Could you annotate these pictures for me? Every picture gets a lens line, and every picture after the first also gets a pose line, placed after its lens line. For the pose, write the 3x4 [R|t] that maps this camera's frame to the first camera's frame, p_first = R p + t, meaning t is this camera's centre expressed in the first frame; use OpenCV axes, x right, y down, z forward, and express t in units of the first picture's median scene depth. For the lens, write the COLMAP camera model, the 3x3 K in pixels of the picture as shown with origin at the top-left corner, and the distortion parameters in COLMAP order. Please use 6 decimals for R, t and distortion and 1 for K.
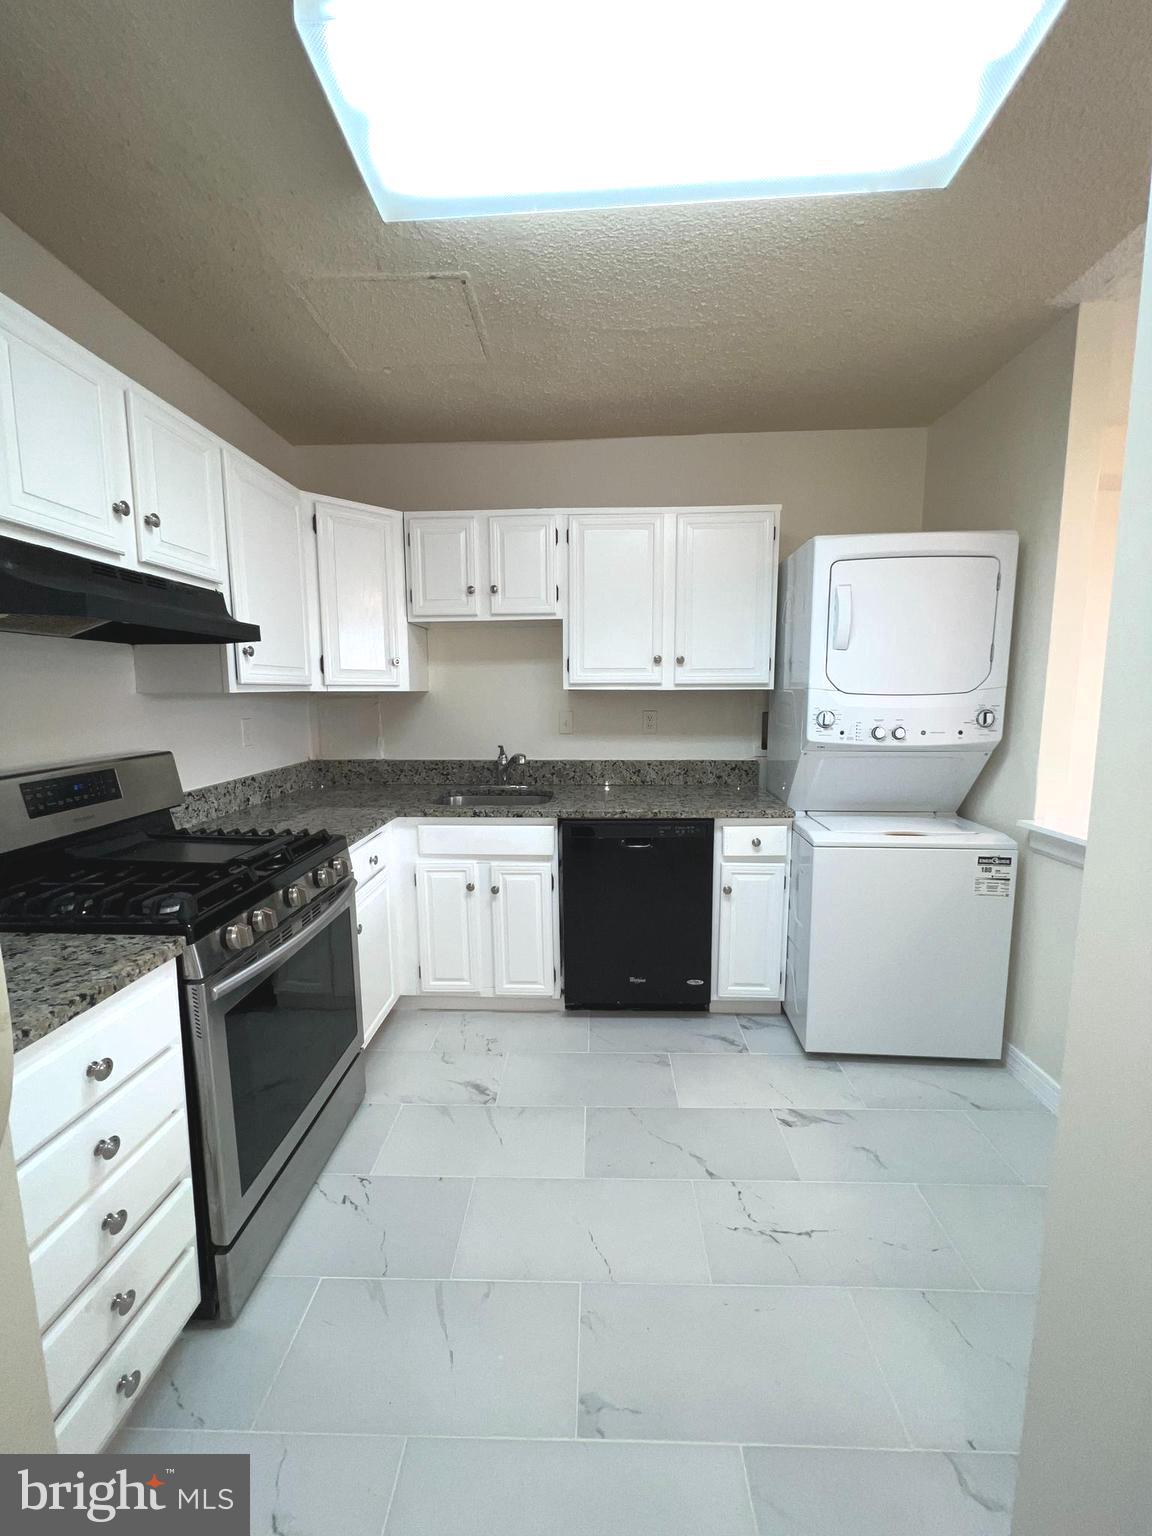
lens RADIAL K [[615.3, 0, 576.4], [0, 615.3, 769.5], [0, 0, 1]] dist [0.002001, -0.000142]
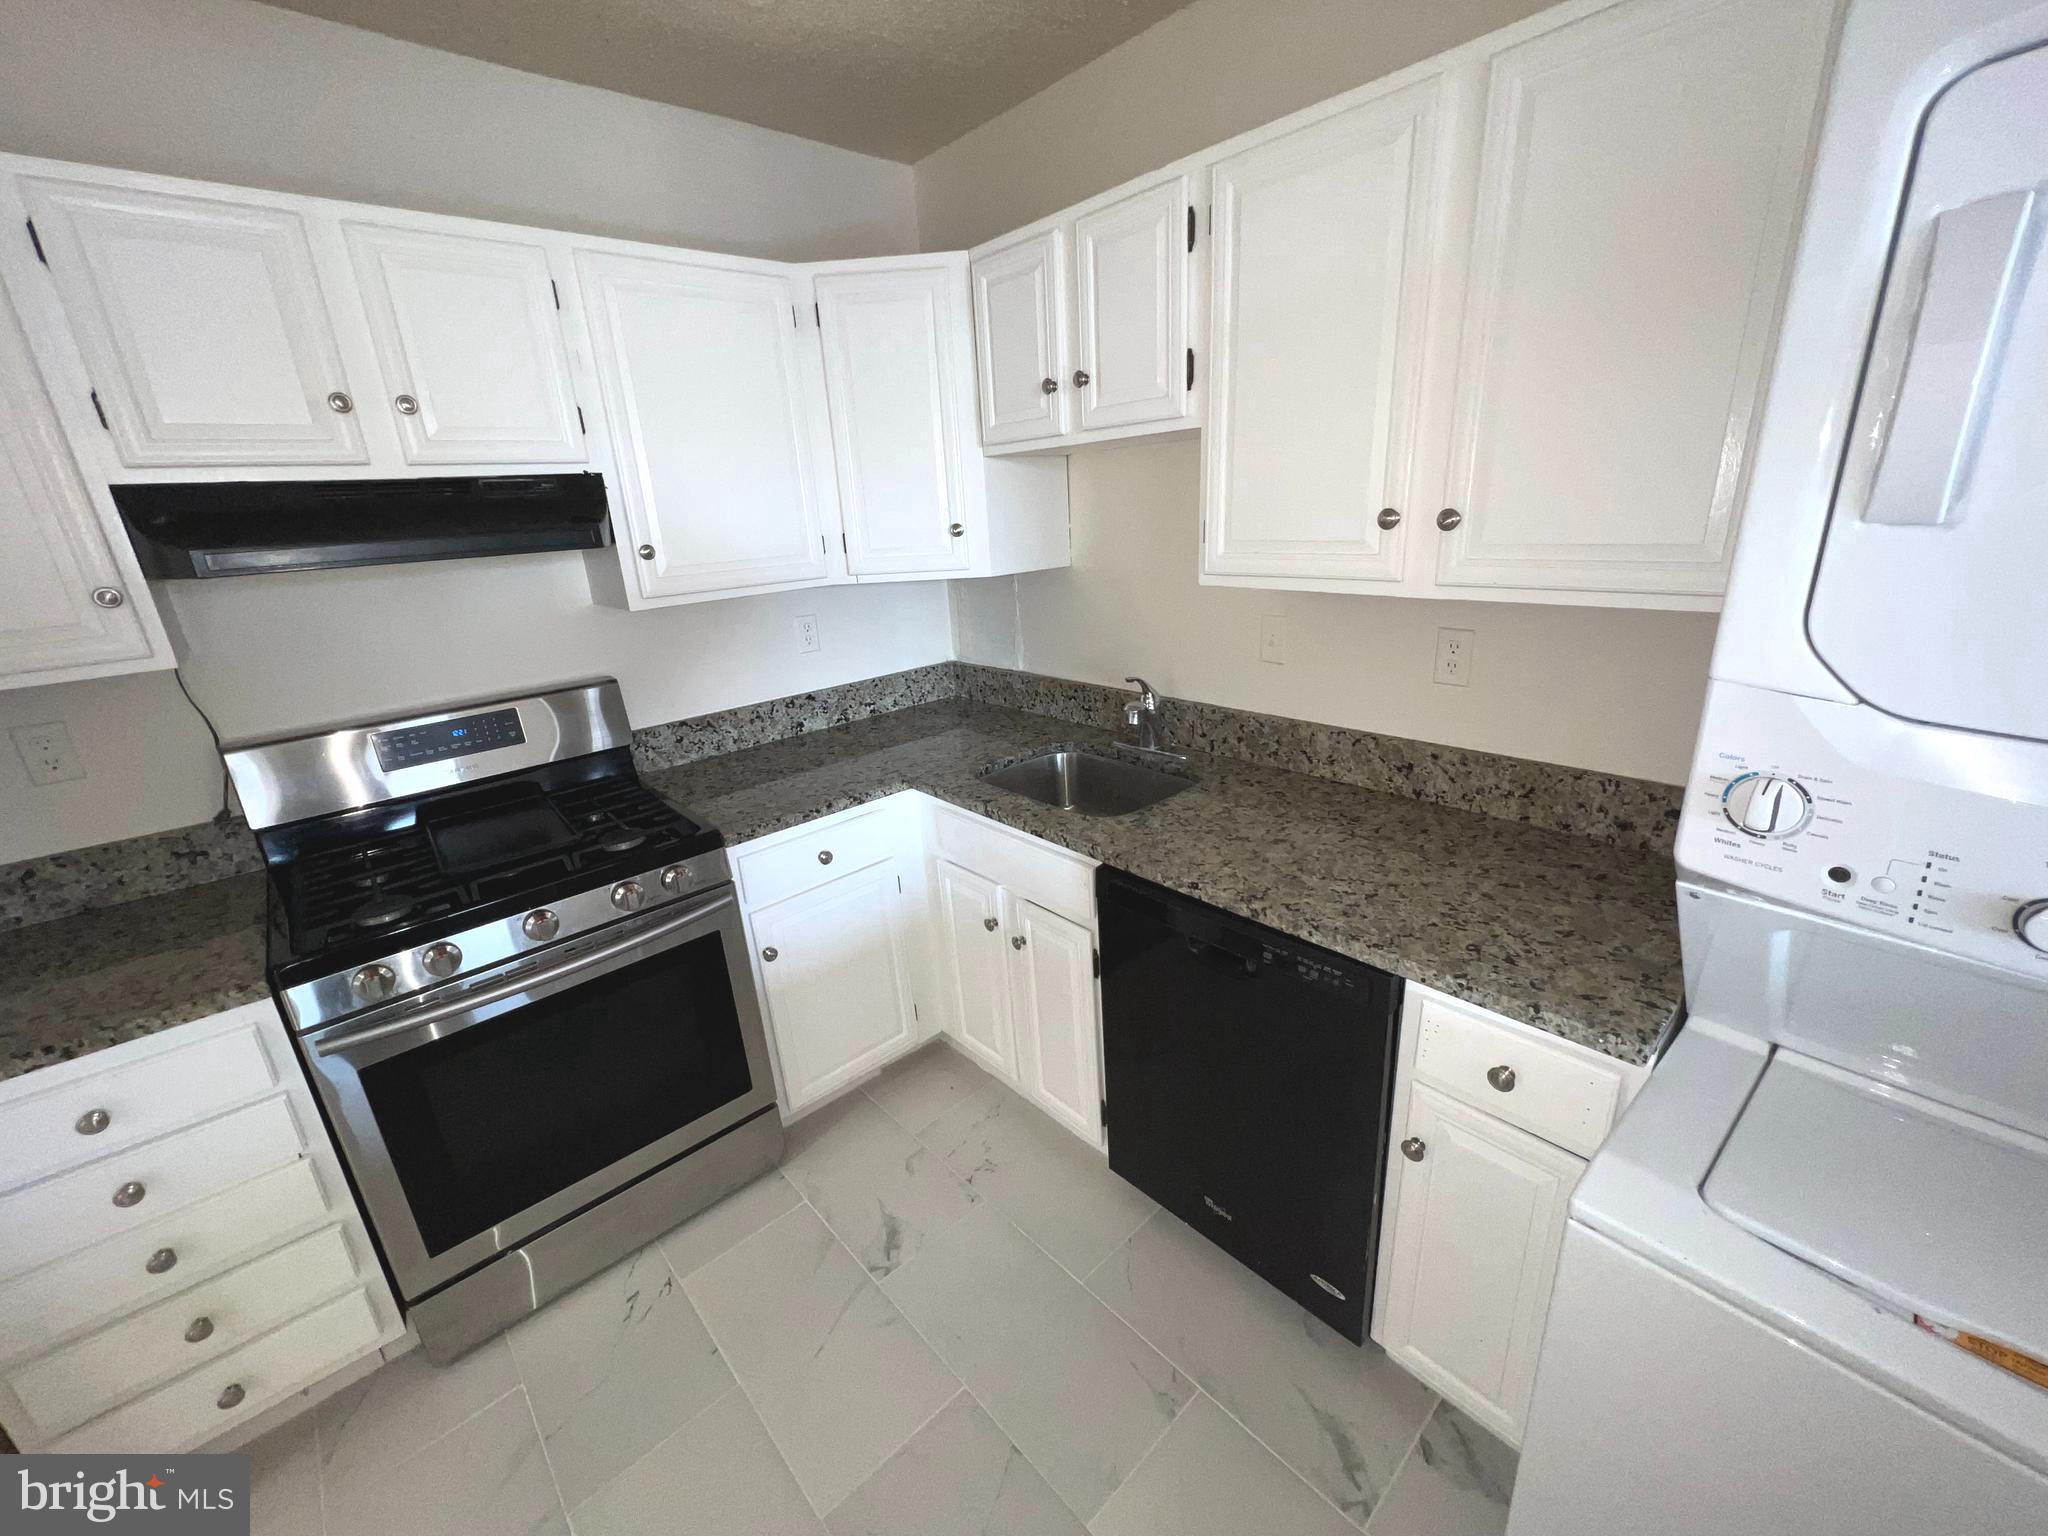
lens RADIAL K [[819.6, 0, 1024.5], [0, 819.6, 770.1], [0, 0, 1]] dist [-0.001215, 0.000169]
pose [[0.696073, 0.193843, -0.691309, 0.376284], [-0.037591, 0.971383, 0.234527, -0.145324], [0.716987, -0.137261, 0.683440, 0.491830]]
